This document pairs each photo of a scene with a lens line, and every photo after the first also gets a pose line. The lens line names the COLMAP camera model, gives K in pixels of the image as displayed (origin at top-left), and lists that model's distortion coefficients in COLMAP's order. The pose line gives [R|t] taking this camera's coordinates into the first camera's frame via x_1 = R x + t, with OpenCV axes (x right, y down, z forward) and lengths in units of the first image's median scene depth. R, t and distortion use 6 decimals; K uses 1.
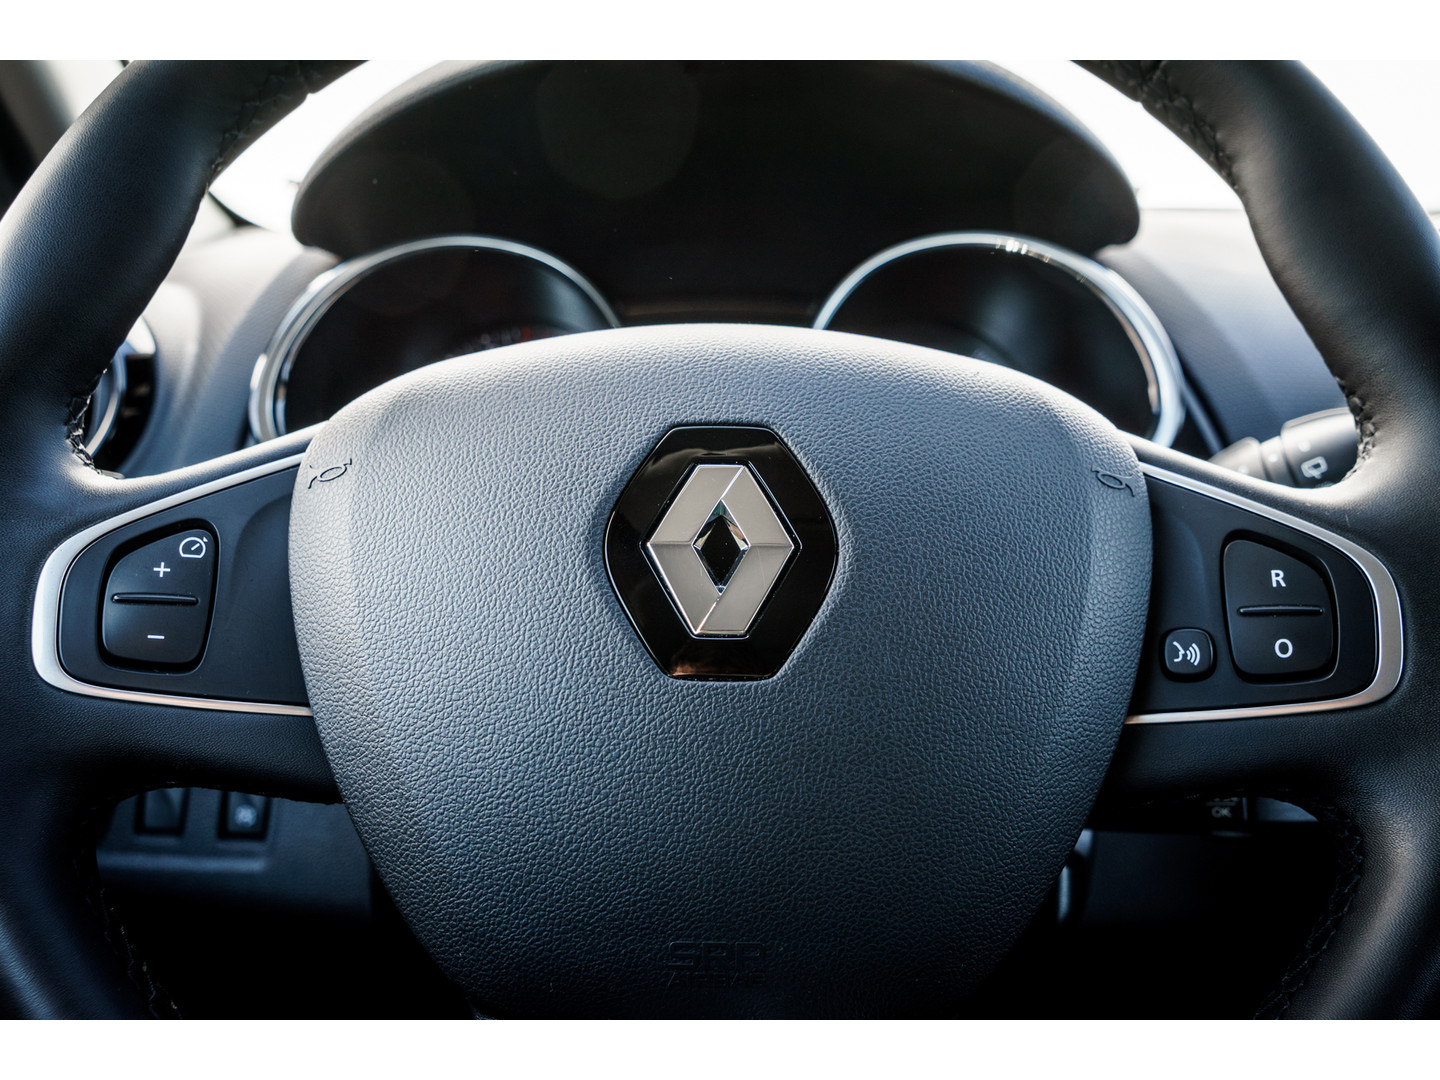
lens RADIAL K [[1500.0, 0, 721.5], [0, 1500.0, 540.9], [0, 0, 1]] dist [0.001101, 0.000000]
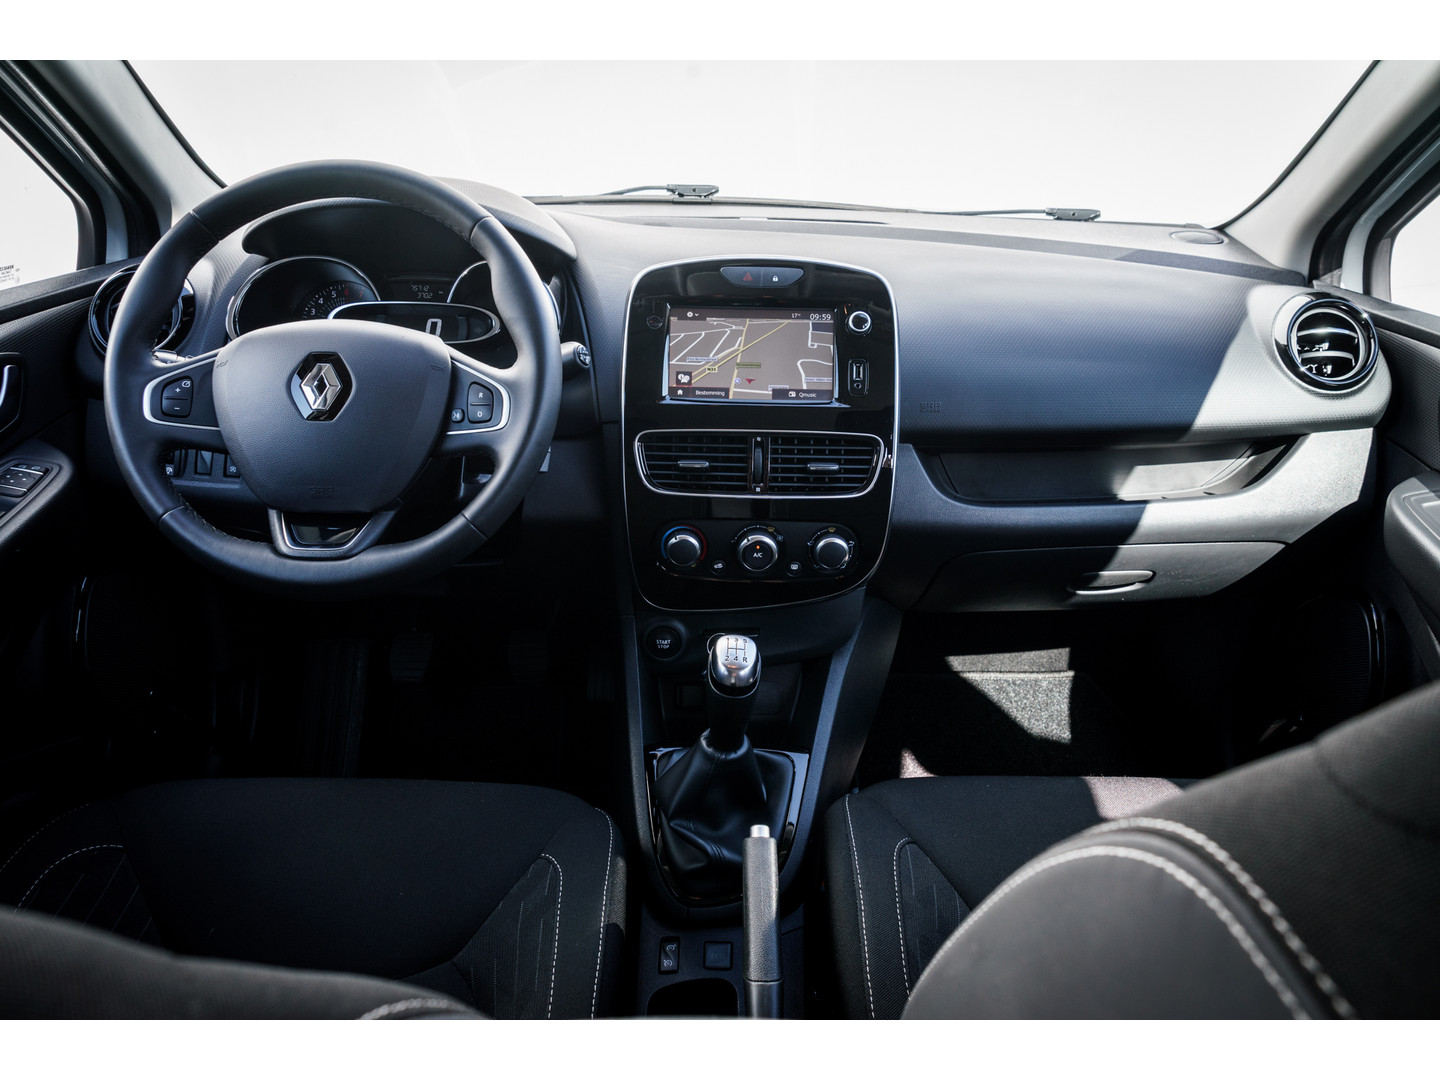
lens RADIAL K [[1183.9, 0, 718.1], [0, 1183.9, 540.2], [0, 0, 1]] dist [0.001396, 0.002755]
pose [[0.999792, 0.010725, -0.017350, 0.991296], [-0.007339, 0.982791, 0.184575, -0.162539], [0.019031, -0.184409, 0.982665, -1.869853]]
